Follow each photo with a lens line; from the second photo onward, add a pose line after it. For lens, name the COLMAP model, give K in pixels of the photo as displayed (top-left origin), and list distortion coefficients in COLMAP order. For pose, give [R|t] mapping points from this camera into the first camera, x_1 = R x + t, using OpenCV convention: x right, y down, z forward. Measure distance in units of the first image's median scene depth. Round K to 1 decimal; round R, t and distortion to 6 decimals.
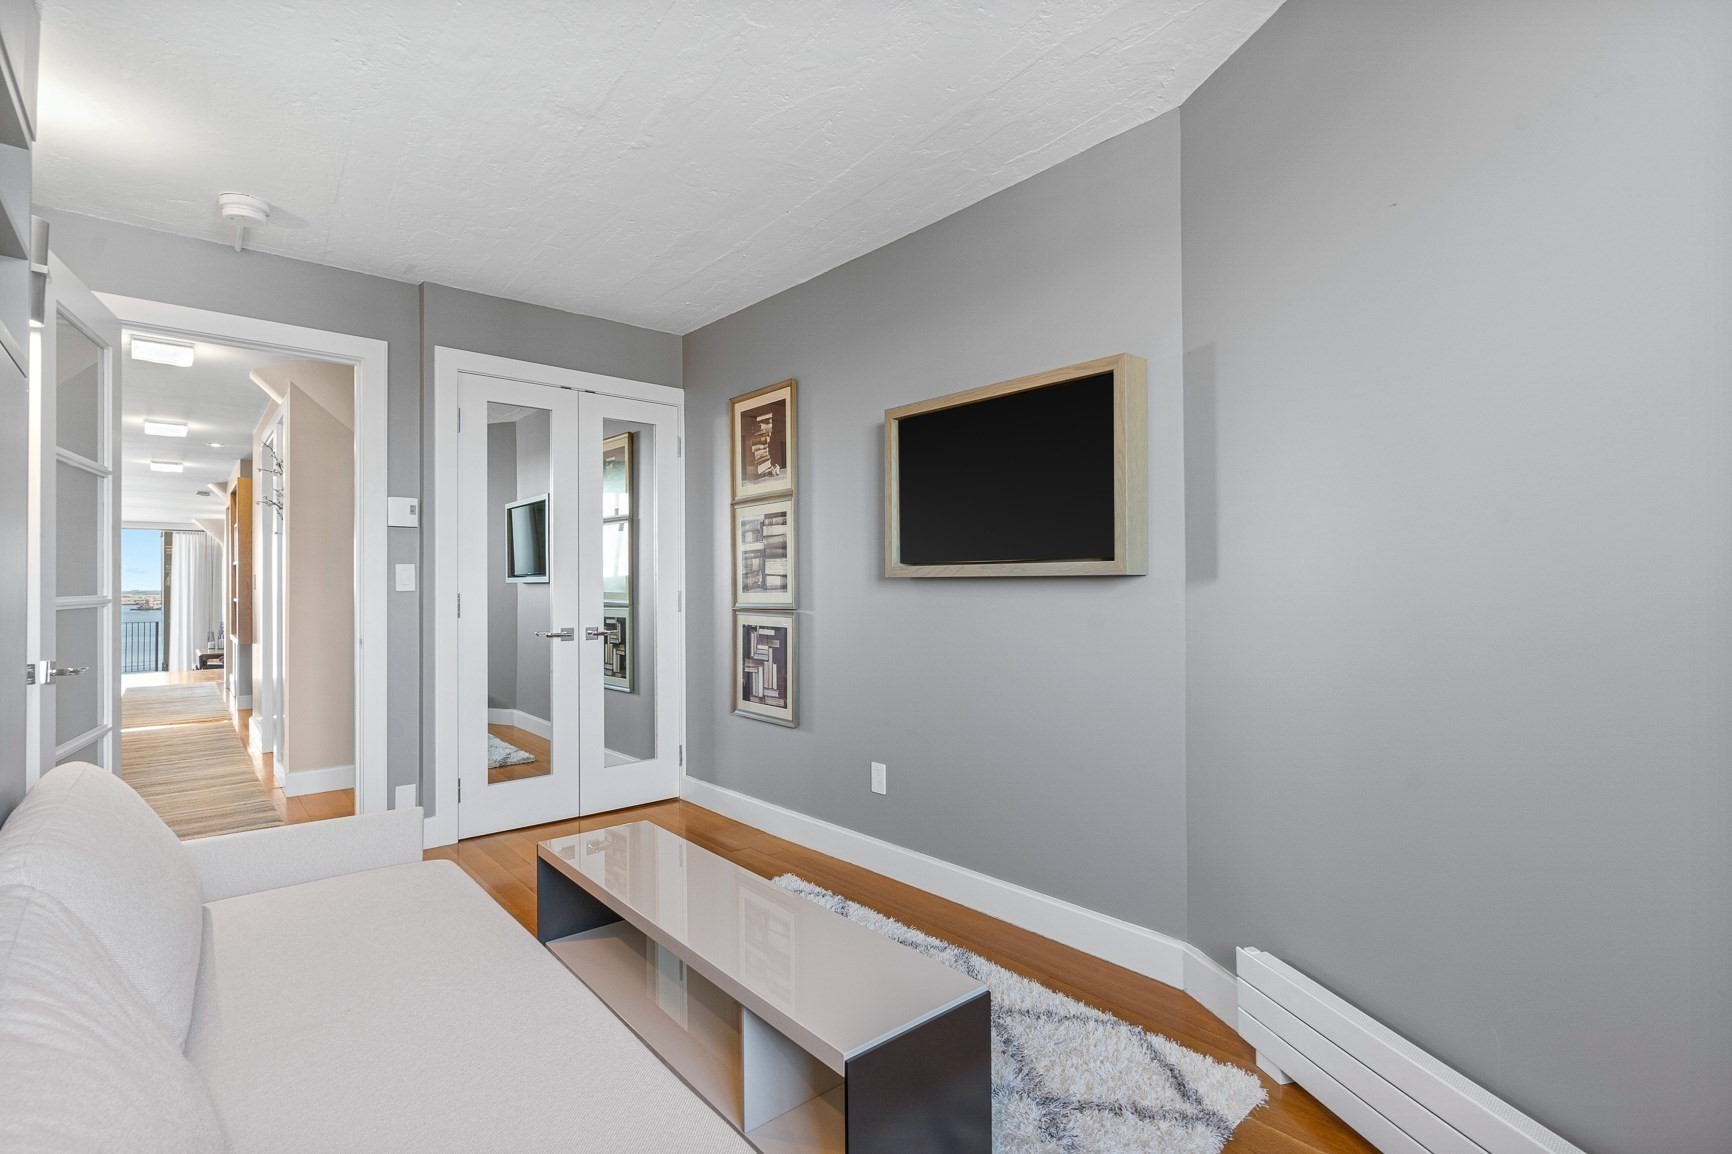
lens RADIAL K [[802.9, 0, 872.3], [0, 802.9, 577.6], [0, 0, 1]] dist [0.000210, -0.000350]
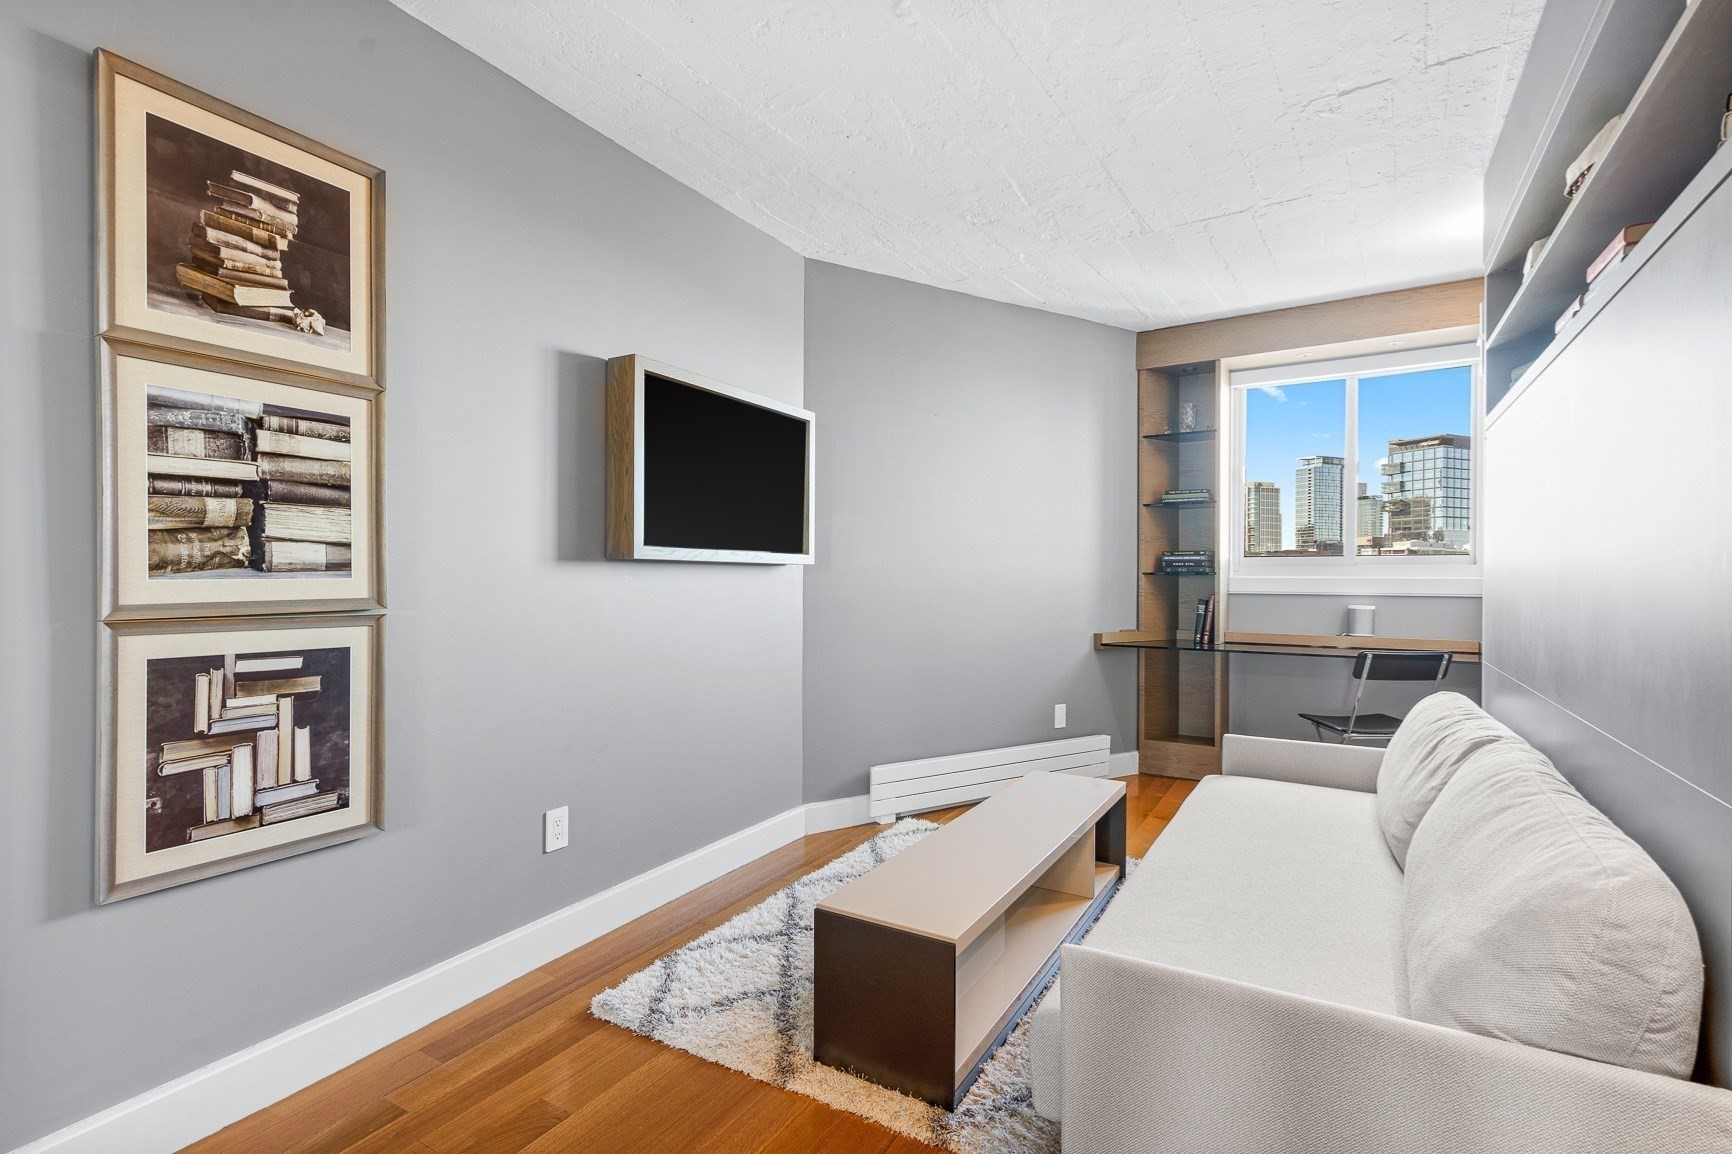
lens RADIAL K [[802.9, 0, 853.3], [0, 802.9, 578.1], [0, 0, 1]] dist [0.000210, -0.000350]
pose [[-0.293085, -0.000850, 0.956086, -0.664510], [-0.015743, 0.999868, -0.003938, 0.015435], [-0.955957, -0.016206, -0.293060, 0.820340]]
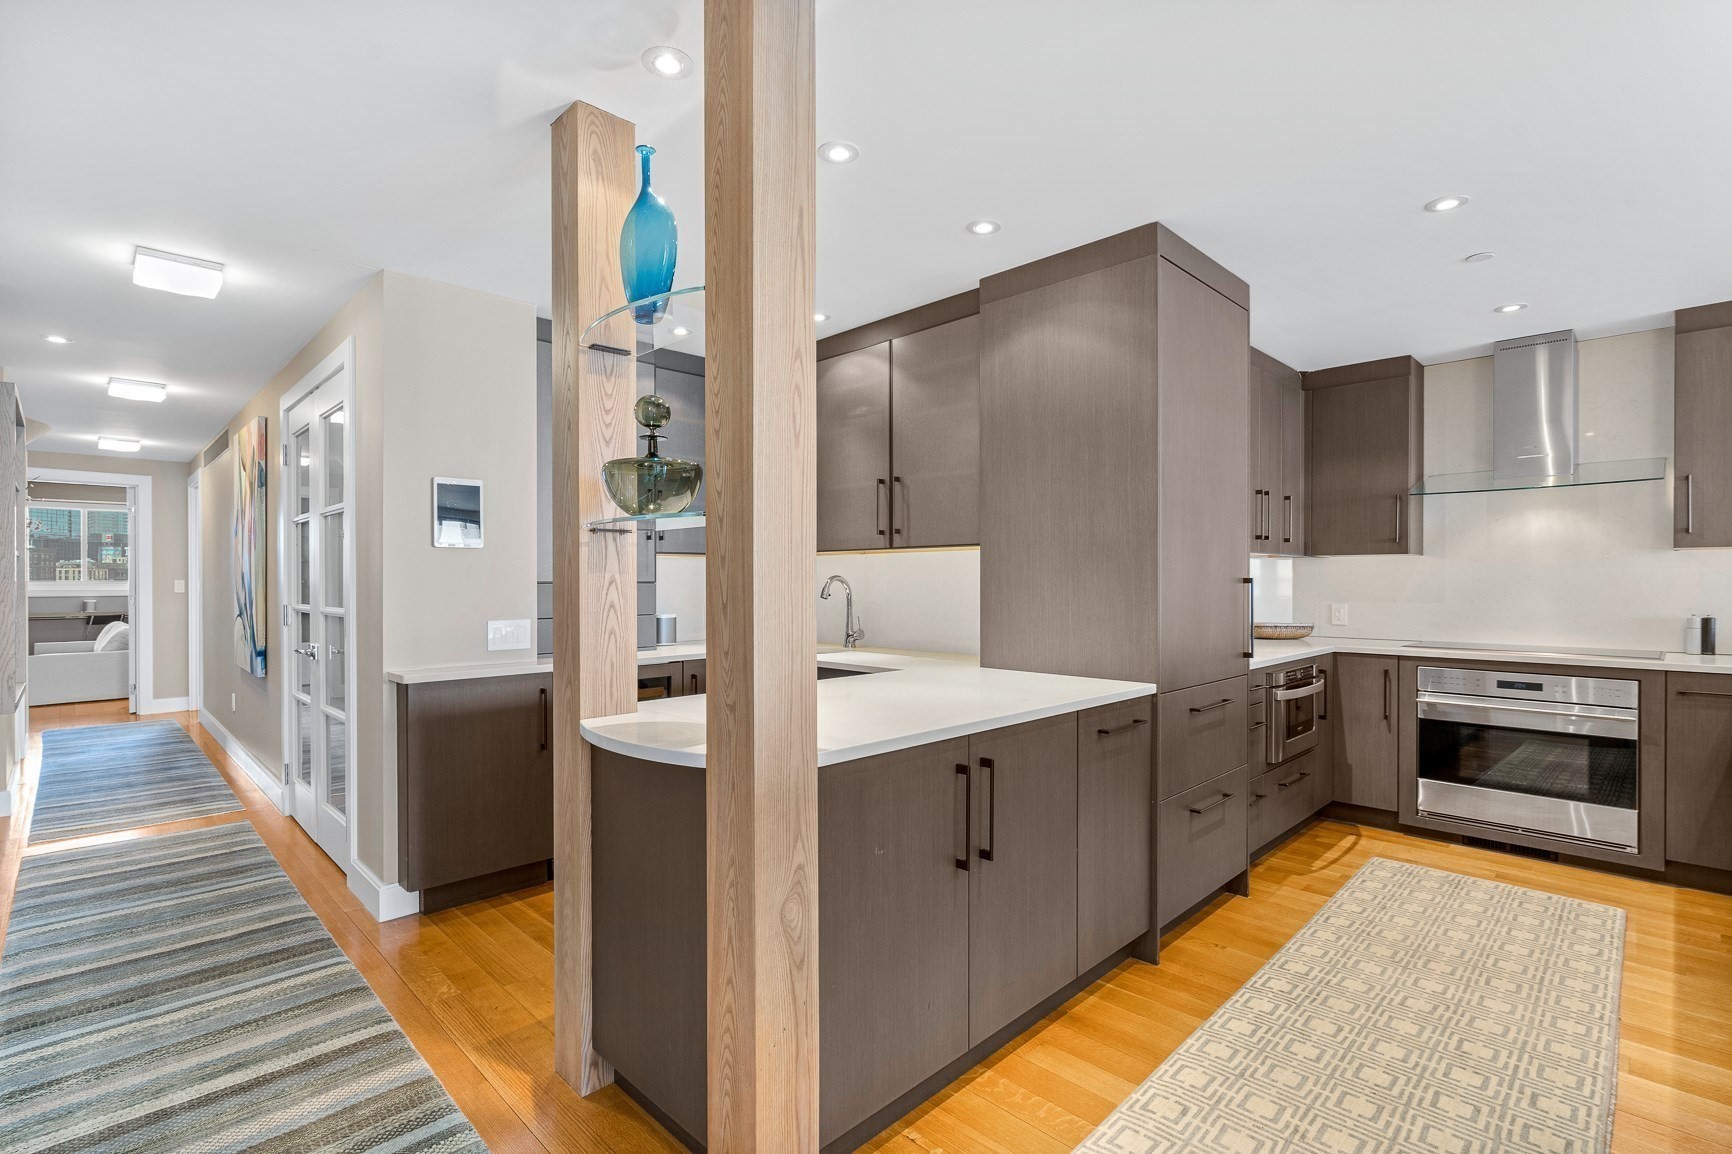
lens RADIAL K [[802.9, 0, 875.4], [0, 802.9, 587.5], [0, 0, 1]] dist [0.000210, -0.000350]
pose [[-0.998188, 0.002661, -0.060110, -1.562516], [0.002913, 0.999987, -0.004107, 0.013853], [0.060098, -0.004275, -0.998183, 1.850552]]
